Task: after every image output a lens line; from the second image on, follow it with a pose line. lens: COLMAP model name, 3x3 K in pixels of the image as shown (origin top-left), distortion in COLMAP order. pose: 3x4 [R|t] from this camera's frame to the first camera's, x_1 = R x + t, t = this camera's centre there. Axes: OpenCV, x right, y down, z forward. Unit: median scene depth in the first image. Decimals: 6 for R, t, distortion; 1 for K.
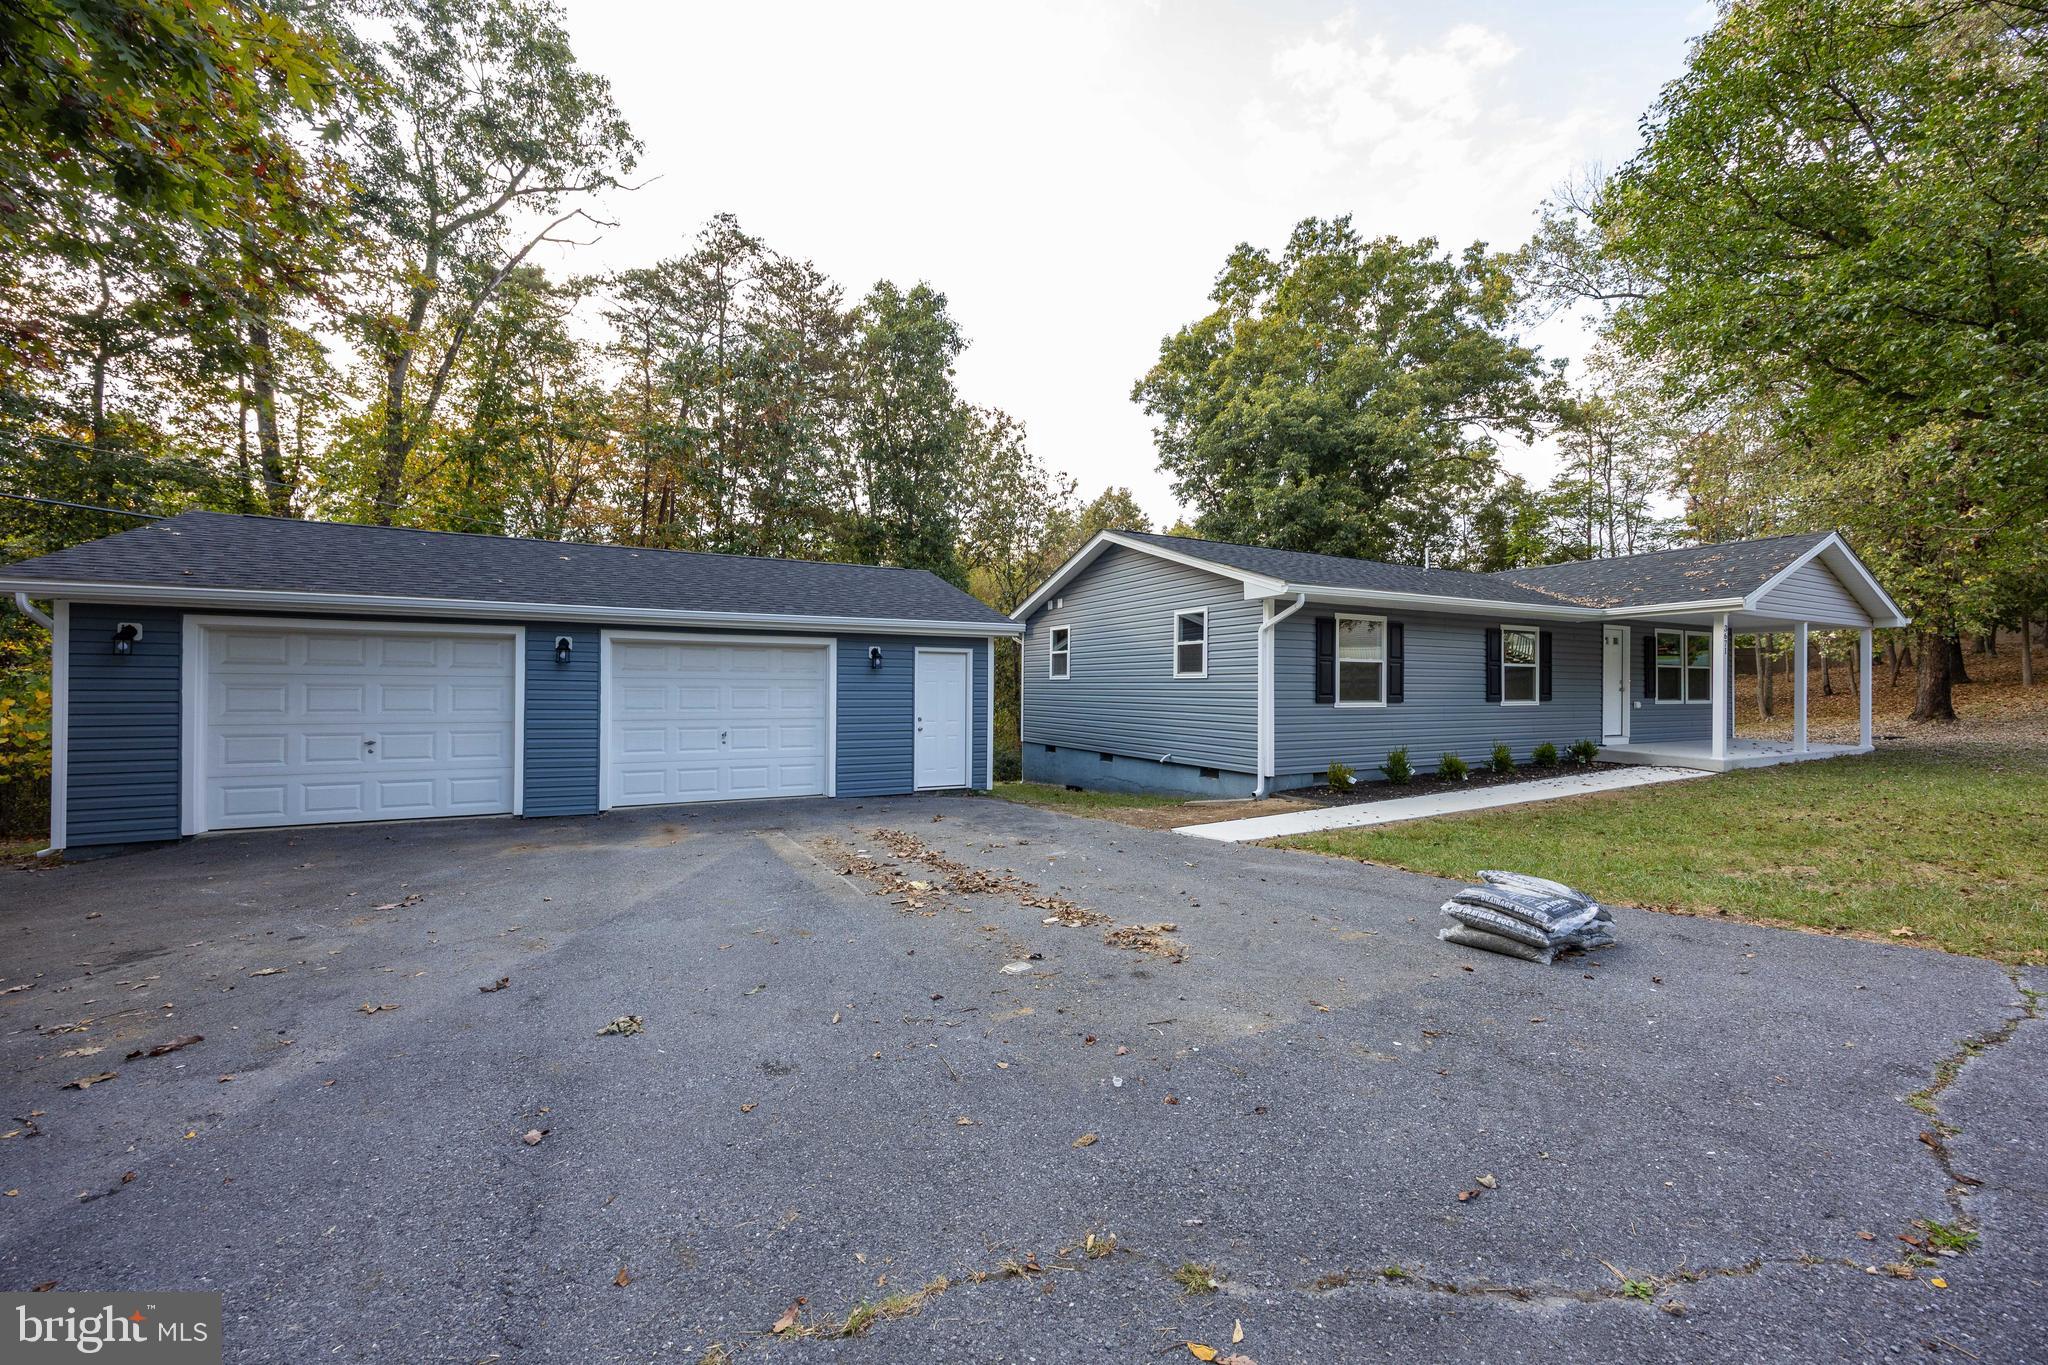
lens RADIAL K [[782.2, 0, 1019.3], [0, 782.2, 683.3], [0, 0, 1]] dist [-0.001960, 0.000324]
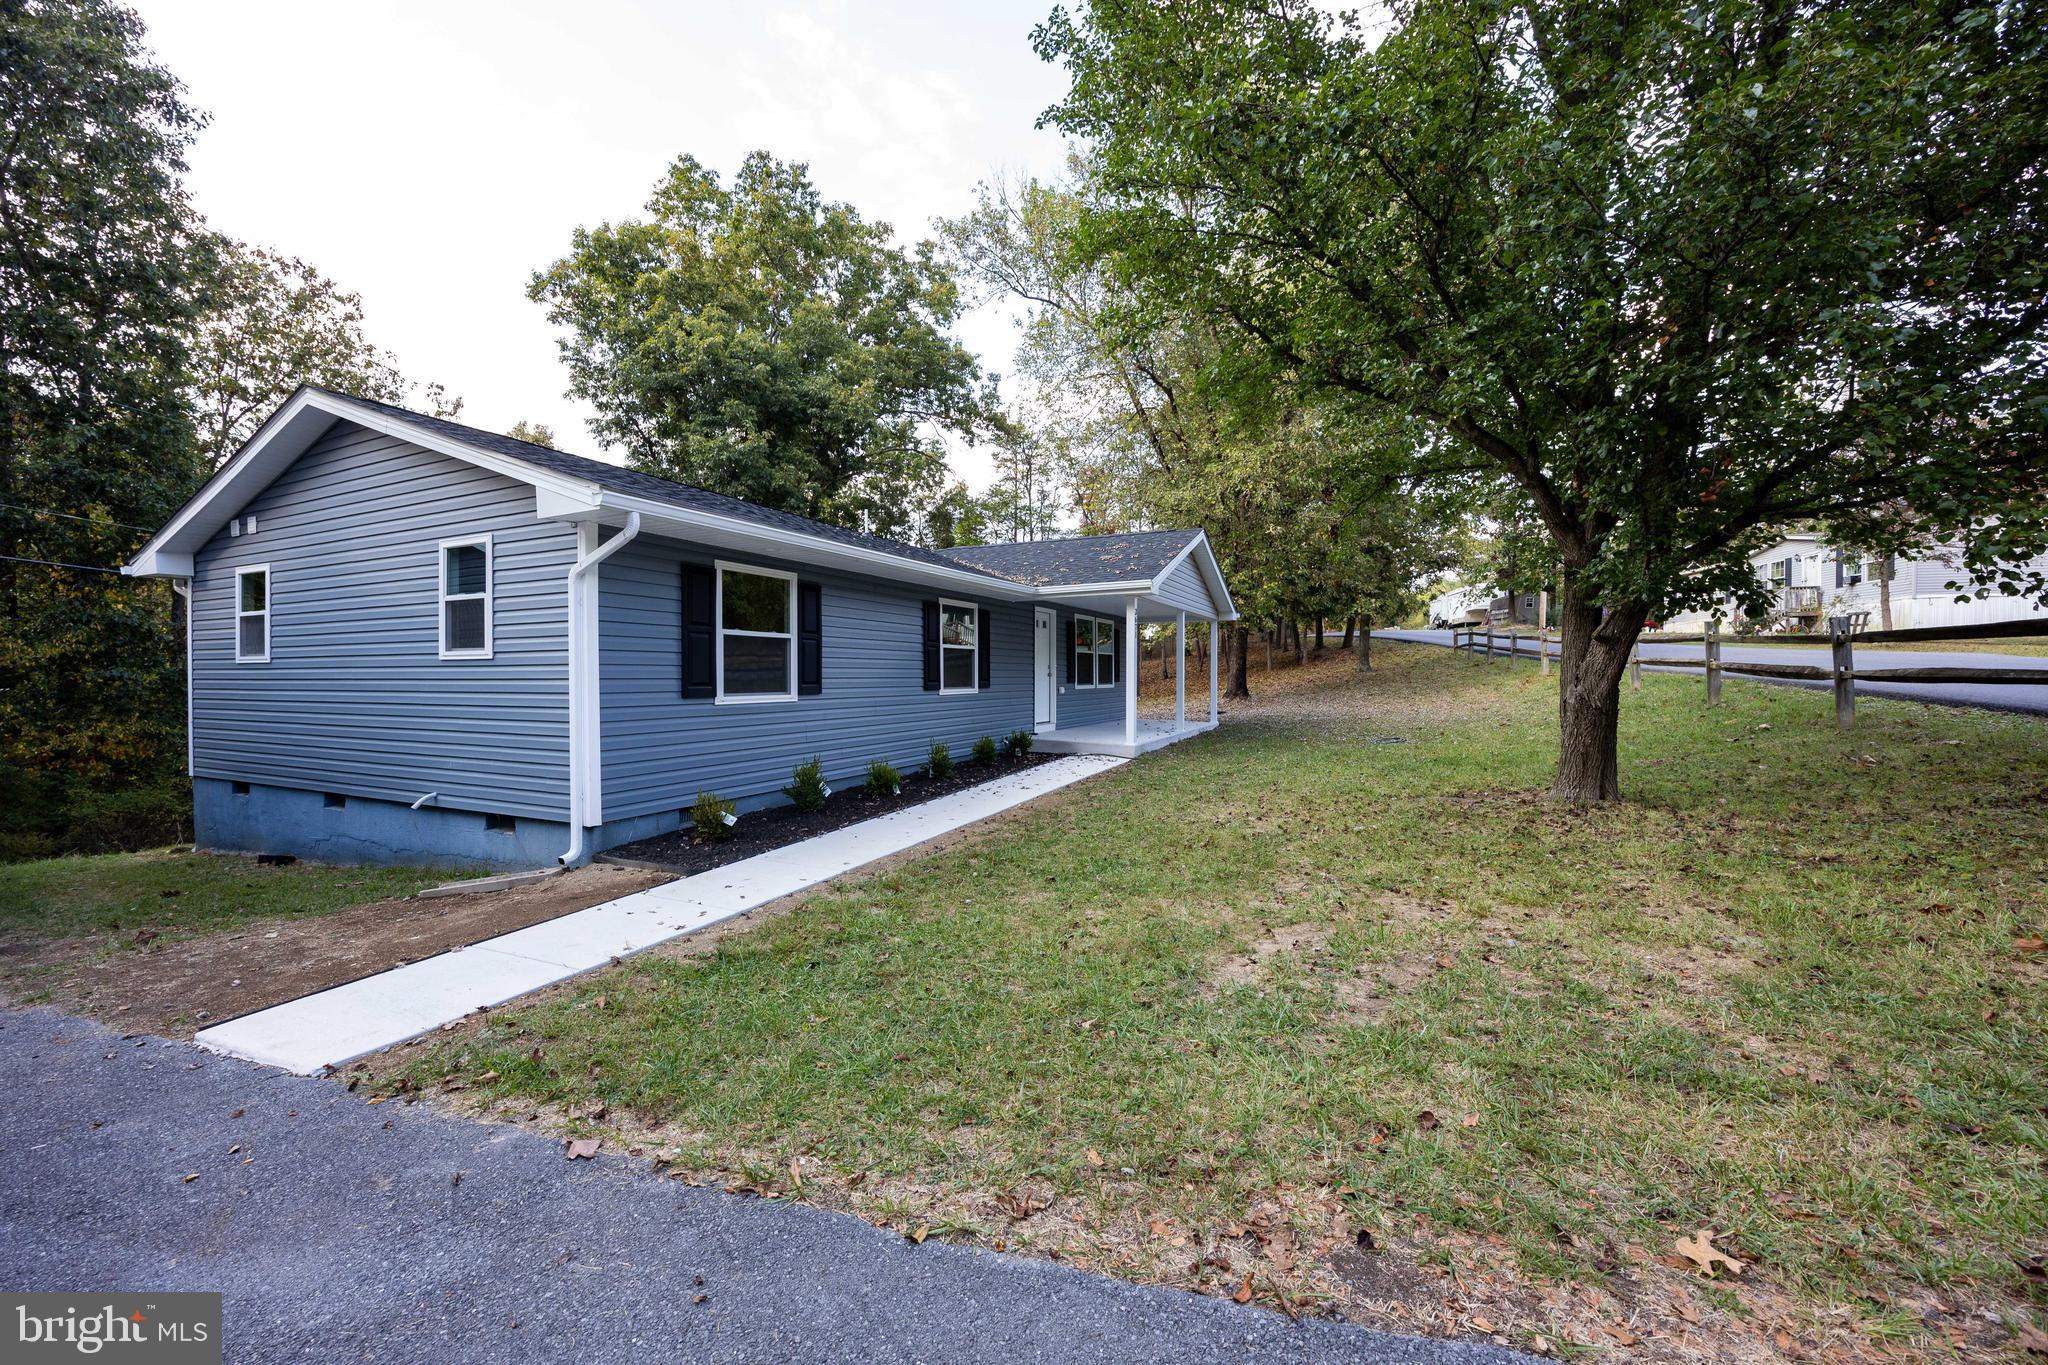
lens RADIAL K [[782.2, 0, 1030.0], [0, 782.2, 674.3], [0, 0, 1]] dist [-0.001960, 0.000324]
pose [[0.795619, -0.005661, 0.605770, 0.145222], [0.003663, 0.999983, 0.004535, 0.002580], [-0.605786, -0.001389, 0.795627, 0.215083]]
